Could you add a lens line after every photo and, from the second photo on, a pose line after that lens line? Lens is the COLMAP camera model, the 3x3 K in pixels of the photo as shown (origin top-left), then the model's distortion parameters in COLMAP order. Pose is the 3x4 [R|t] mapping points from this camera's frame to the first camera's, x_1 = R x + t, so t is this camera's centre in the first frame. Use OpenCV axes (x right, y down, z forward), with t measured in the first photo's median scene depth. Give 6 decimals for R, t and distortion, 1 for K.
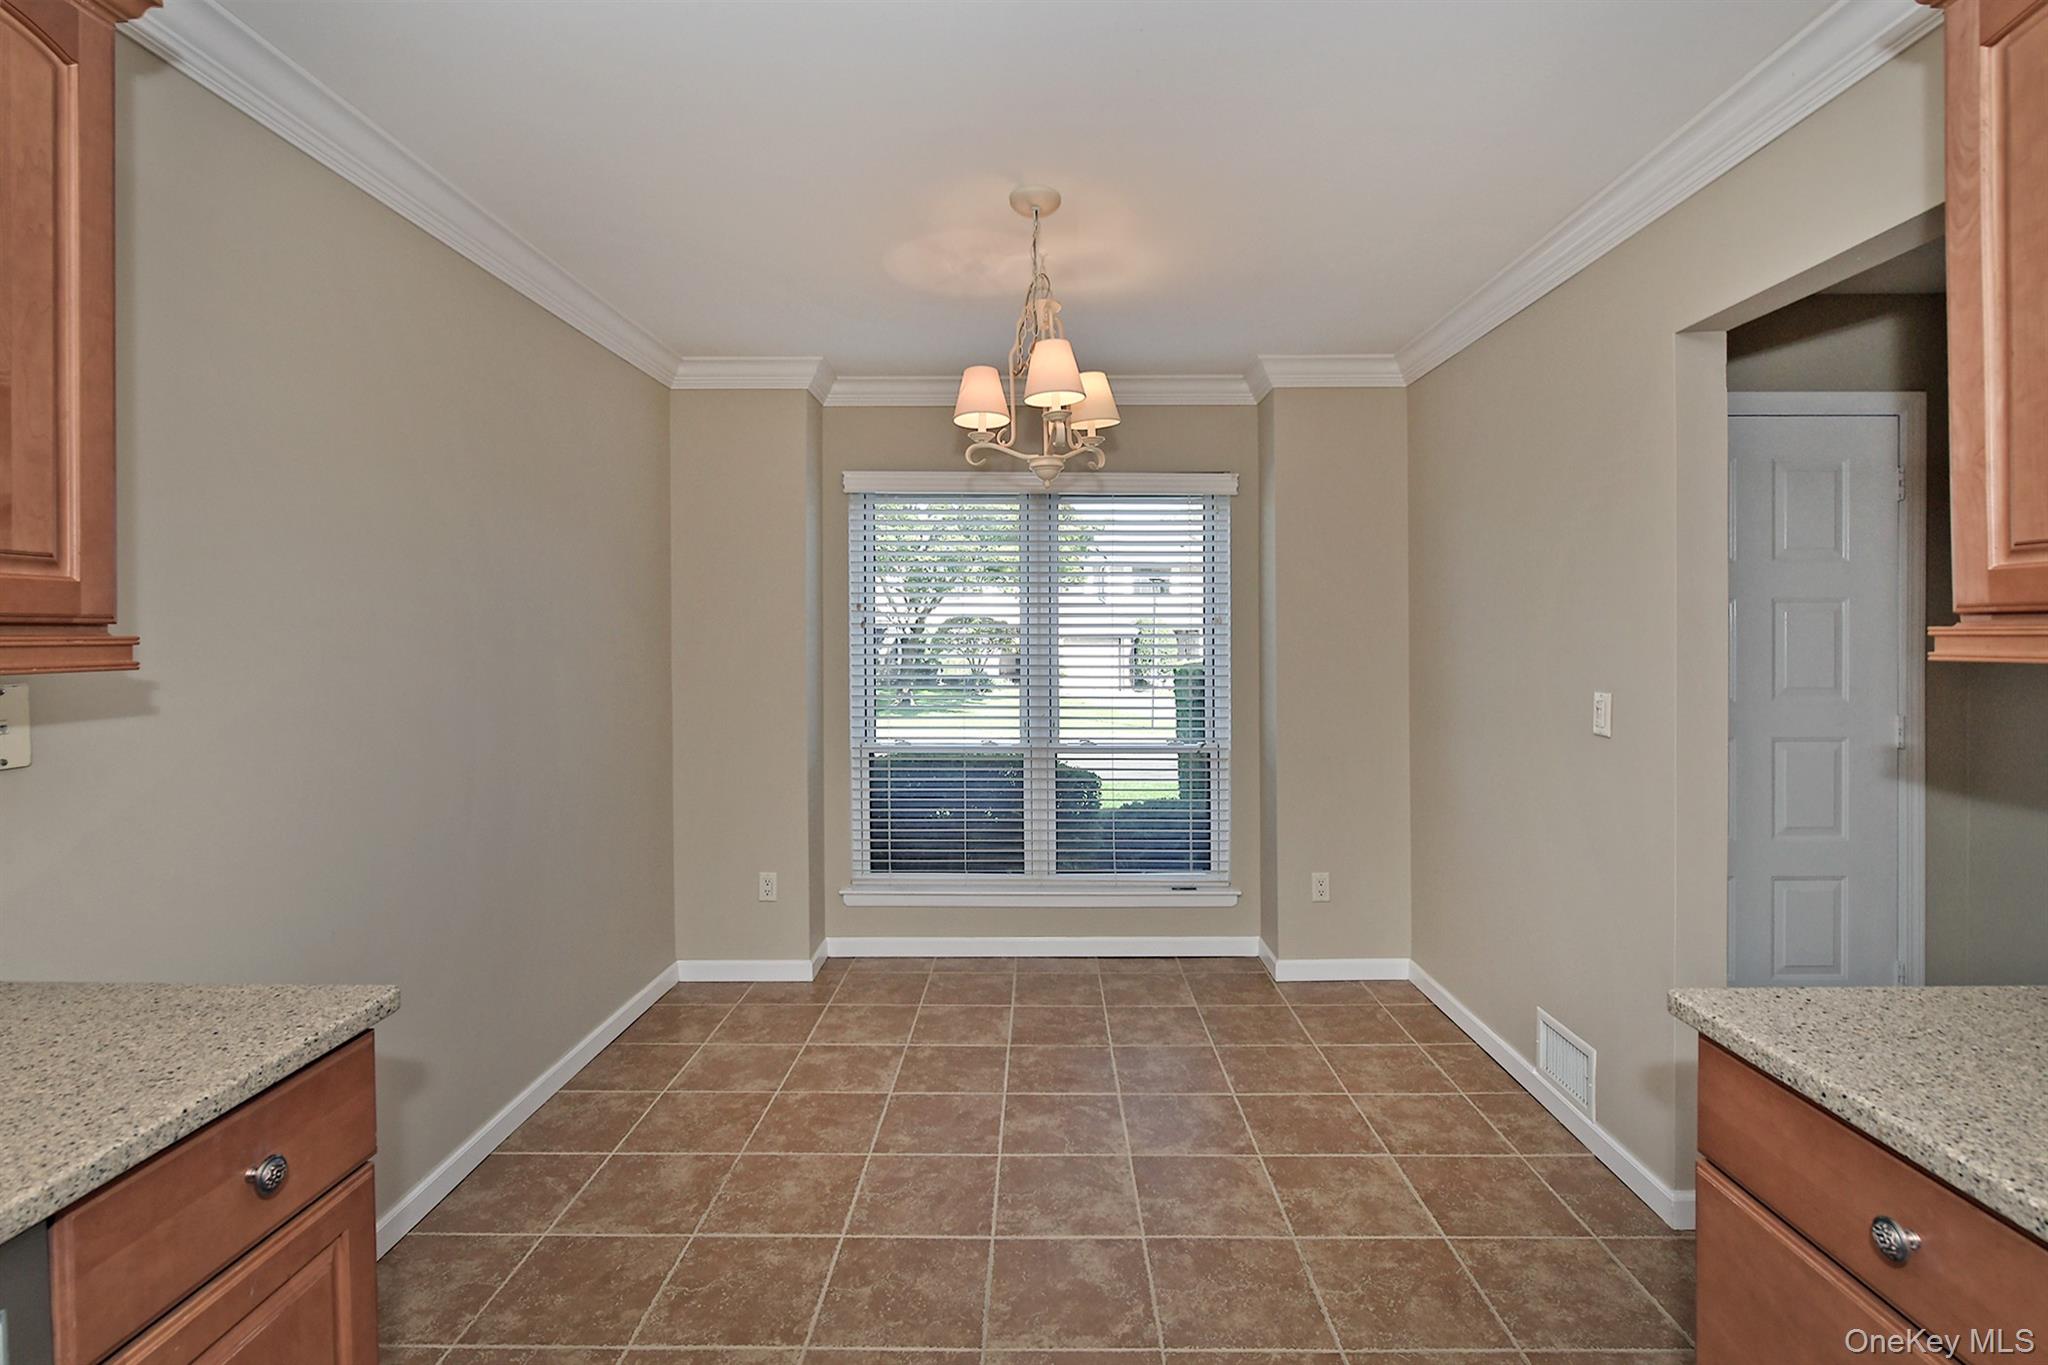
lens RADIAL K [[947.9, 0, 968.9], [0, 947.9, 654.9], [0, 0, 1]] dist [-0.003228, -0.000302]
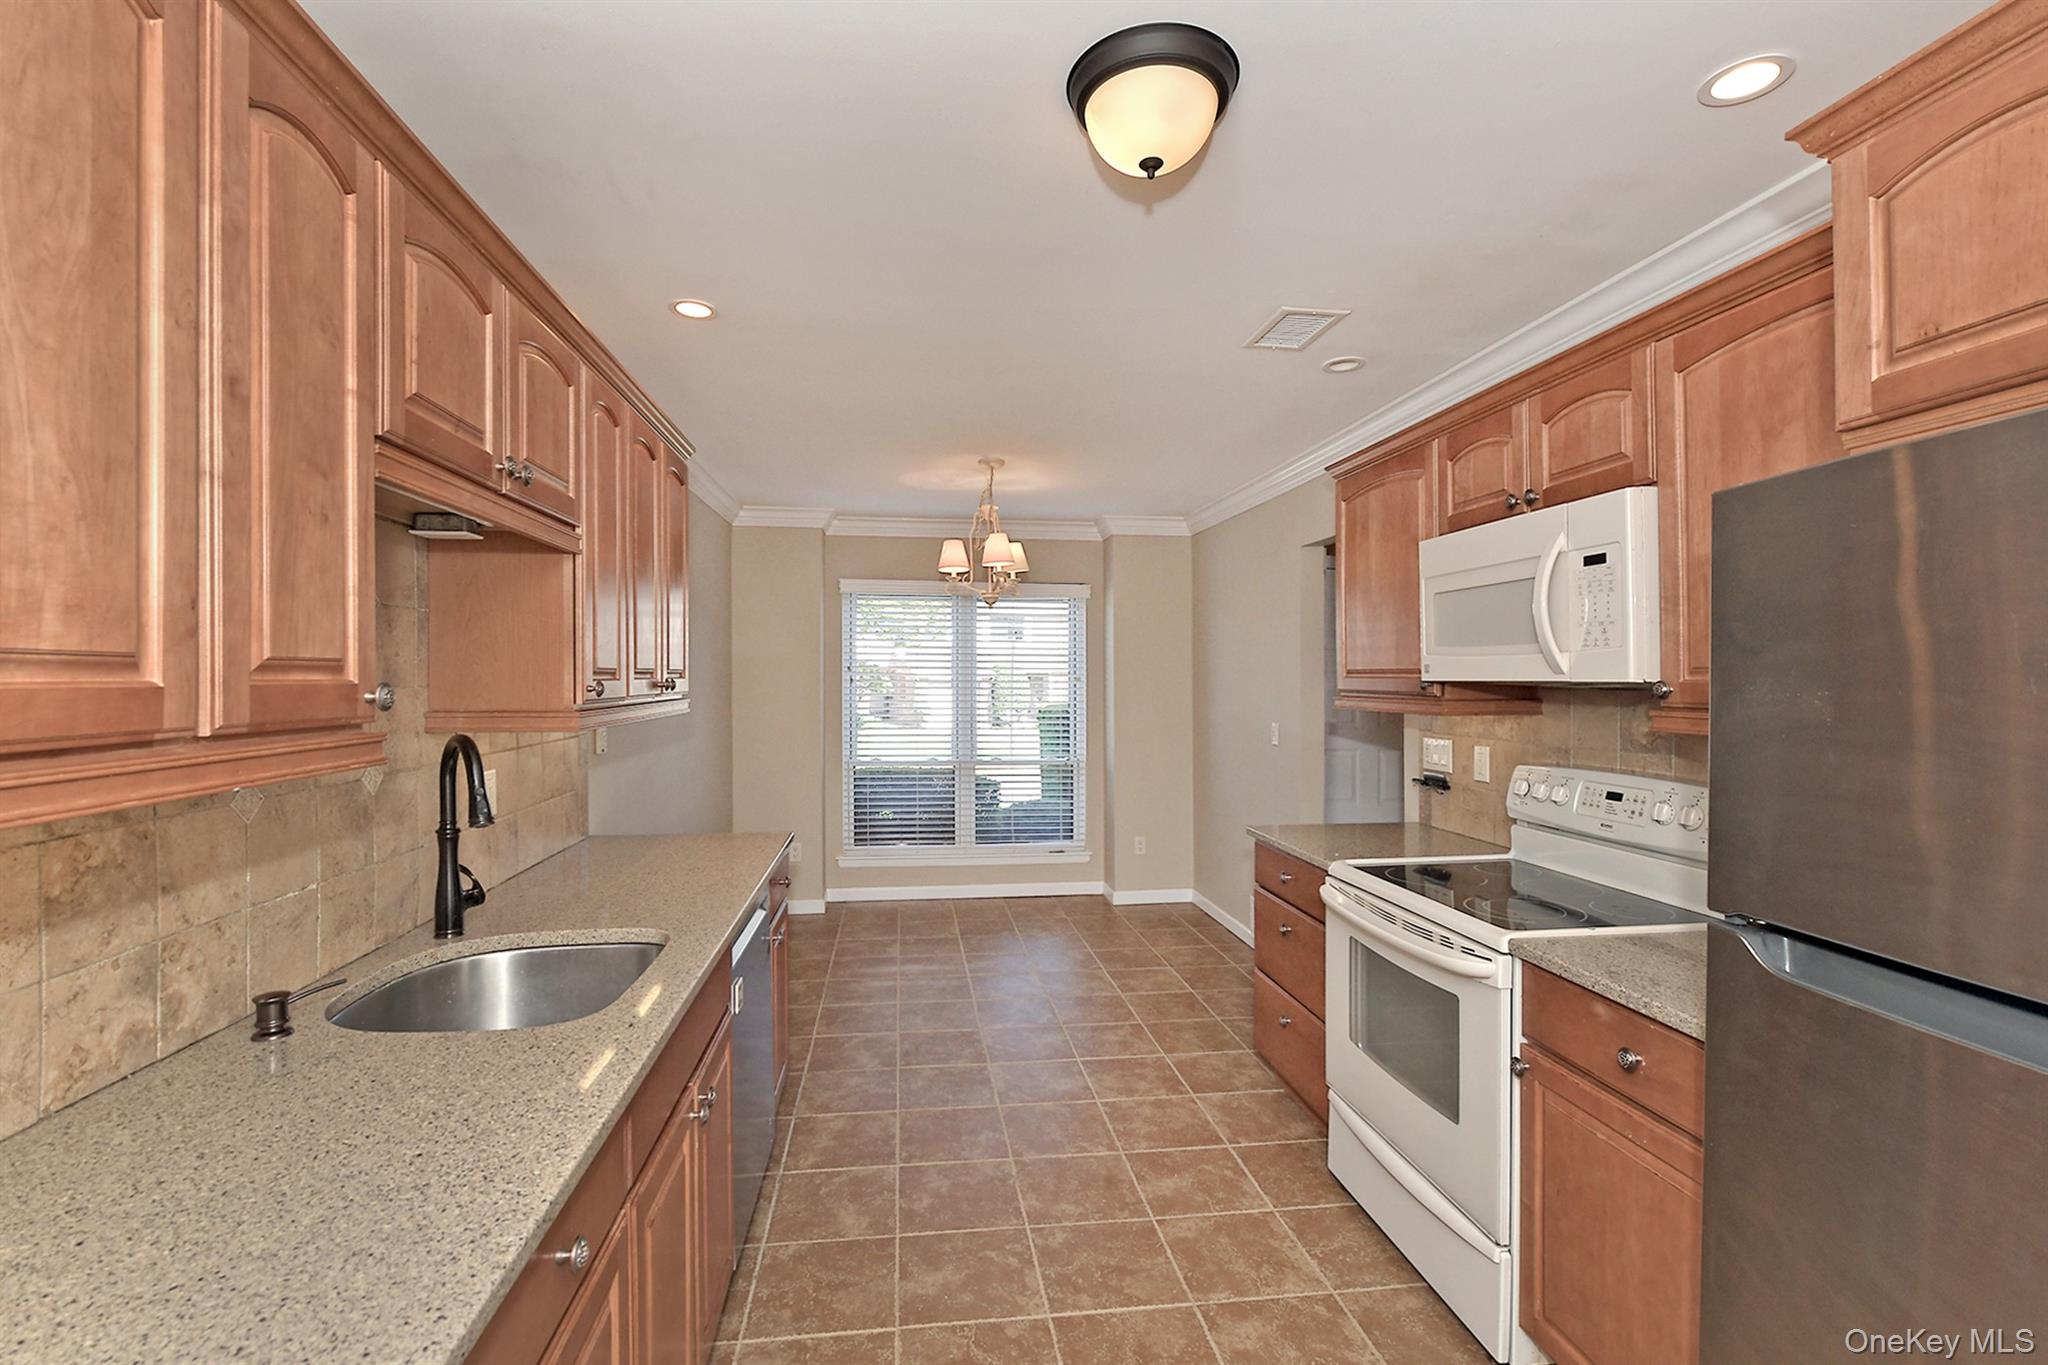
lens RADIAL K [[947.9, 0, 1018.6], [0, 947.9, 678.1], [0, 0, 1]] dist [-0.003228, -0.000302]
pose [[0.977619, 0.007942, 0.210235, -0.172069], [-0.004351, 0.999837, -0.017537, -0.010661], [-0.210340, 0.016230, 0.977494, -0.538545]]
